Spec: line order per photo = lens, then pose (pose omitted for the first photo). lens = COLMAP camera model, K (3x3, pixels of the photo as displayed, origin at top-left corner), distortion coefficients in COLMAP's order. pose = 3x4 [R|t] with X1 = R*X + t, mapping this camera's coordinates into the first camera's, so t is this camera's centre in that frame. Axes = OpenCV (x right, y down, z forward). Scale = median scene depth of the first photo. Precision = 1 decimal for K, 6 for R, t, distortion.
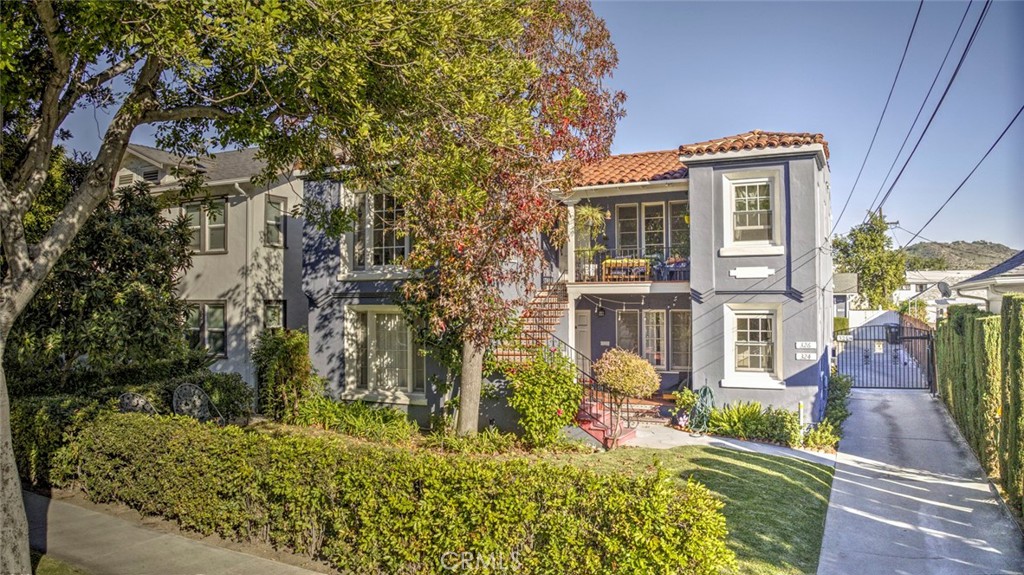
lens RADIAL K [[707.4, 0, 472.1], [0, 707.4, 291.0], [0, 0, 1]] dist [-0.104969, -0.006065]
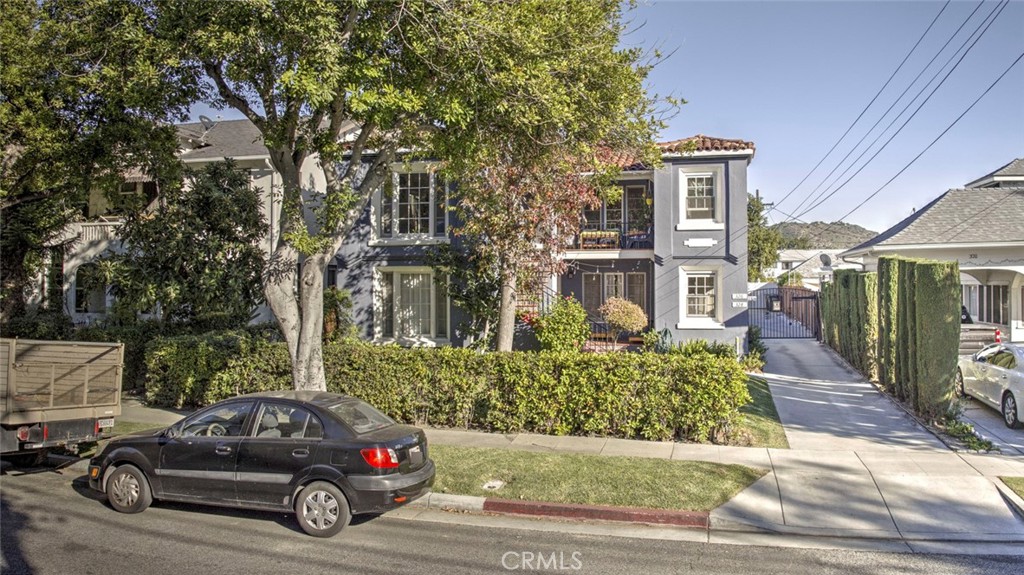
lens RADIAL K [[731.2, 0, 511.9], [0, 731.2, 270.0], [0, 0, 1]] dist [-0.096589, -0.009113]
pose [[0.975202, 0.004725, 0.221266, -0.242325], [-0.005758, 0.999975, 0.004022, 0.020934], [-0.221241, -0.005196, 0.975205, -0.265144]]
